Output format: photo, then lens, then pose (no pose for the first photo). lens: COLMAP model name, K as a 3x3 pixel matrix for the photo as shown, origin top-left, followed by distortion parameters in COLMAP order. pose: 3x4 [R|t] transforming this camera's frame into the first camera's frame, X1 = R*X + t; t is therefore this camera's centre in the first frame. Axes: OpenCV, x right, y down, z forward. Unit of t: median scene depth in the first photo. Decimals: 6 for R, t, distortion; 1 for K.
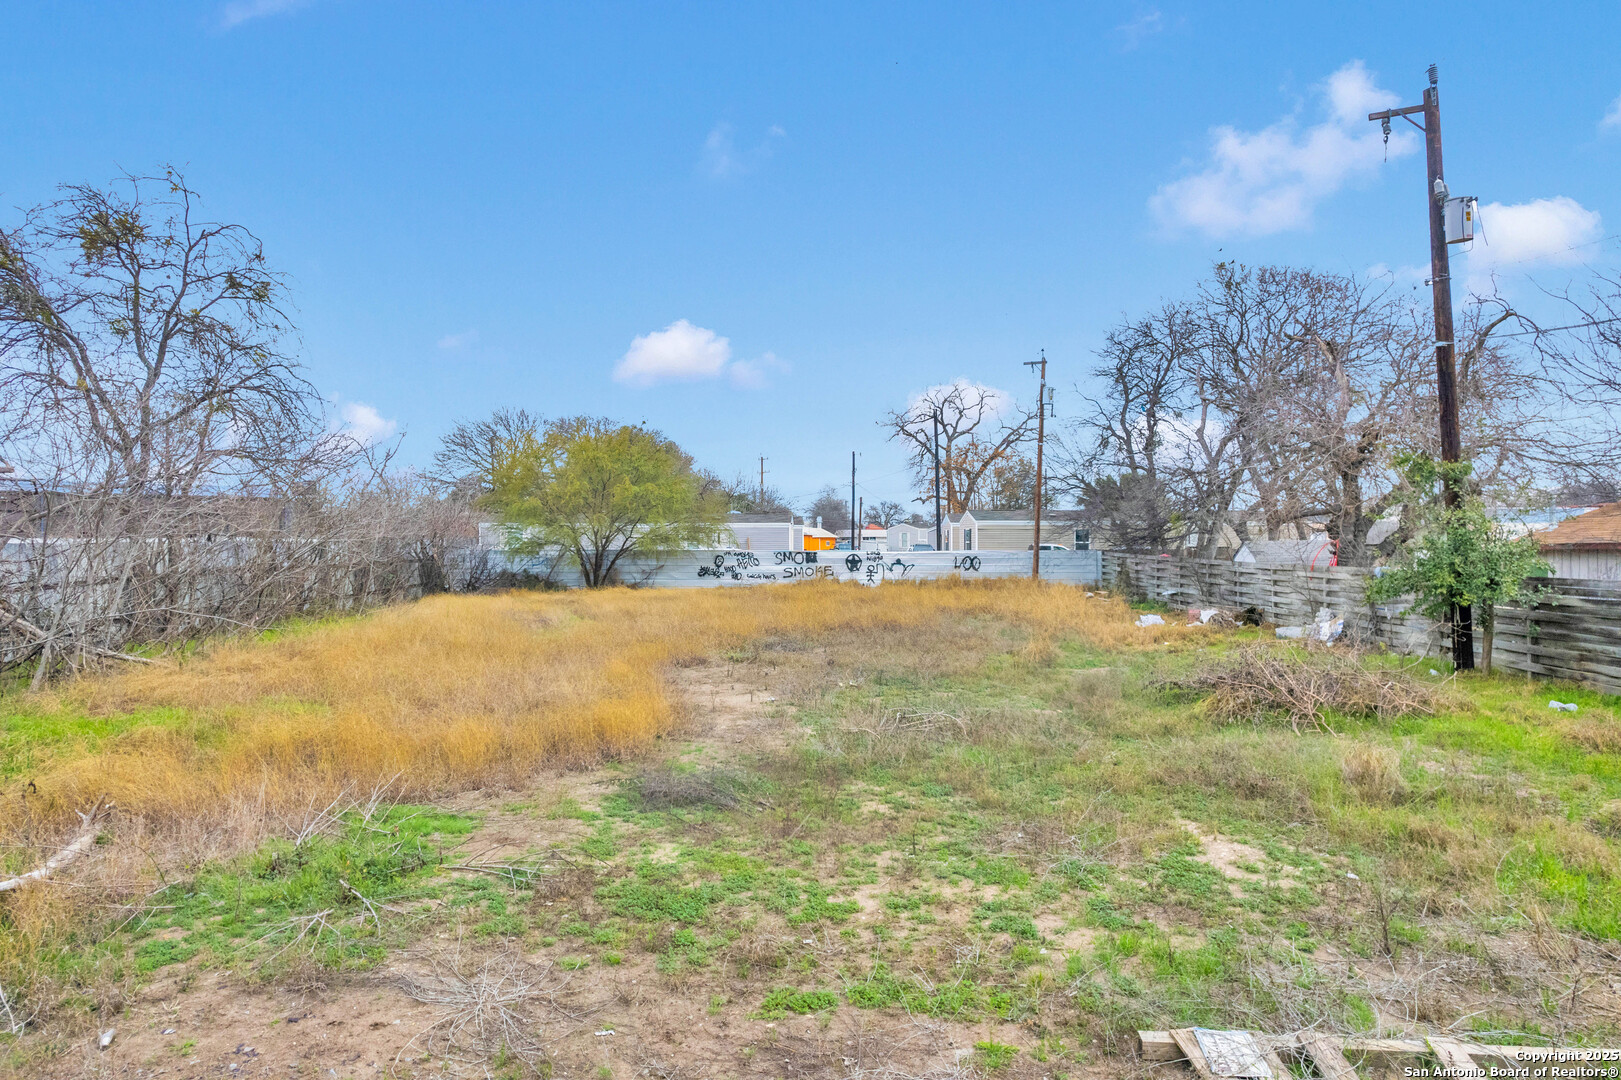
lens RADIAL K [[1037.4, 0, 816.7], [0, 1037.4, 540.0], [0, 0, 1]] dist [-0.083867, 0.080815]
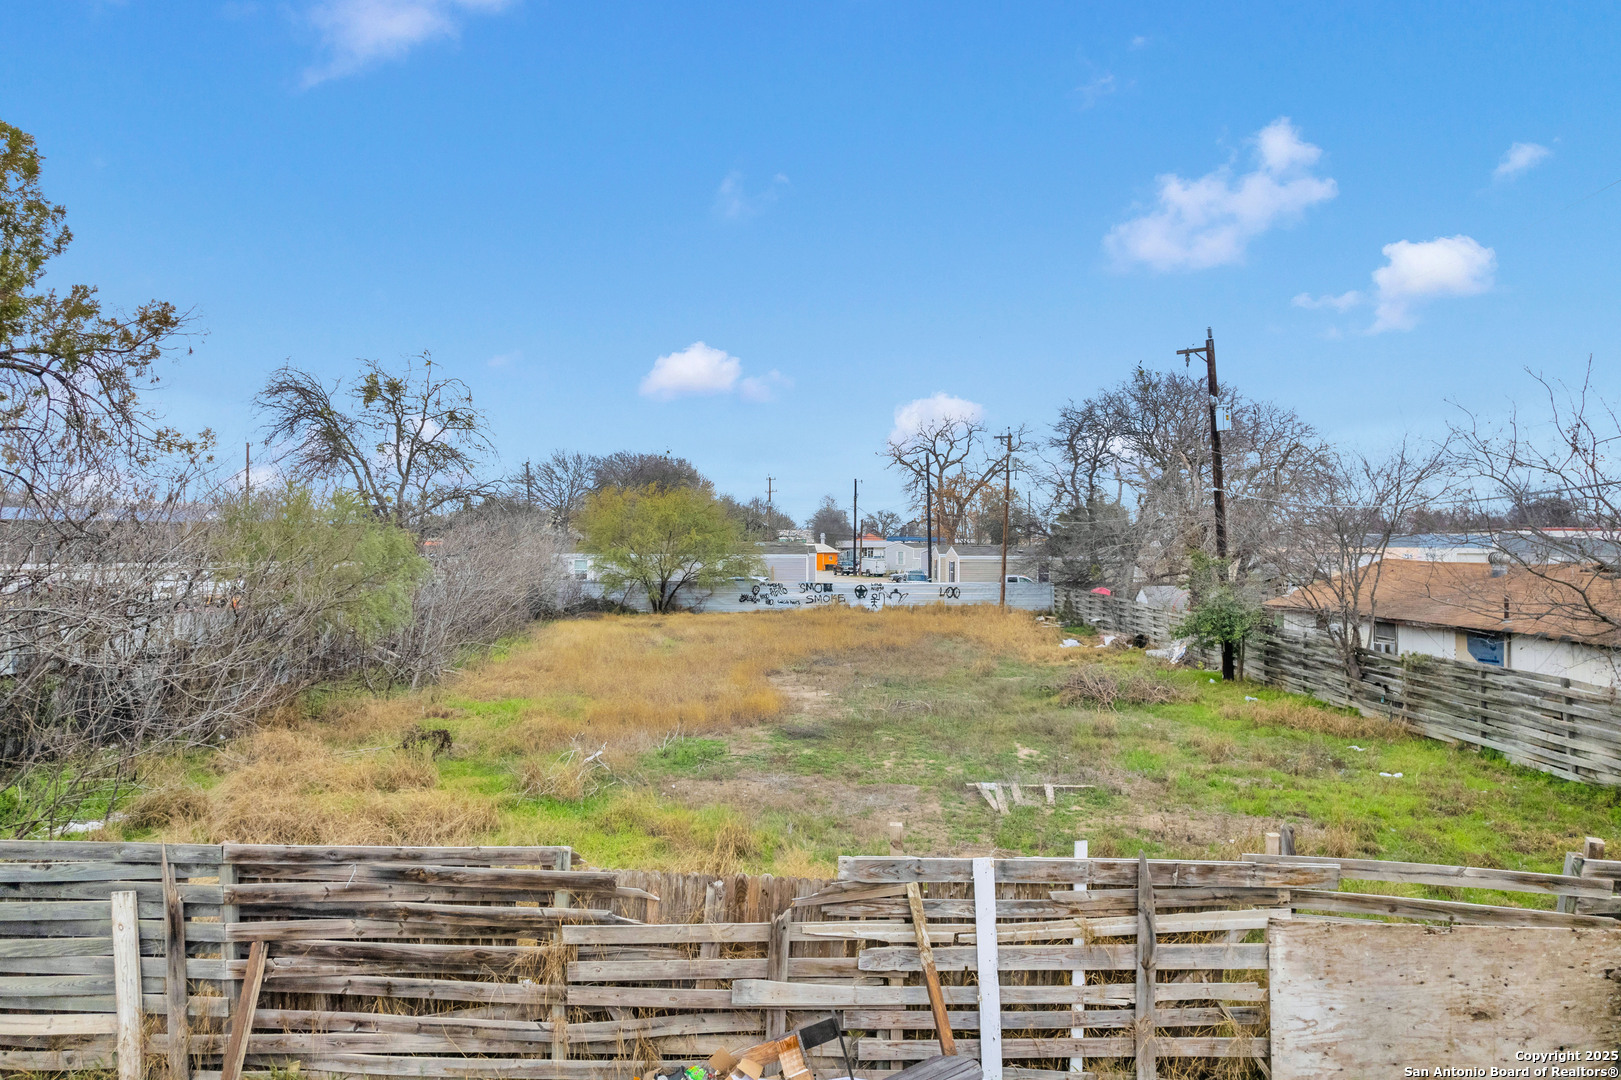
lens RADIAL K [[1037.4, 0, 816.7], [0, 1037.4, 540.0], [0, 0, 1]] dist [-0.083867, 0.080815]
pose [[0.999986, 0.003830, 0.003684, -0.025939], [-0.003821, 0.999990, -0.002488, -0.041615], [-0.003693, 0.002474, 0.999990, -0.302166]]
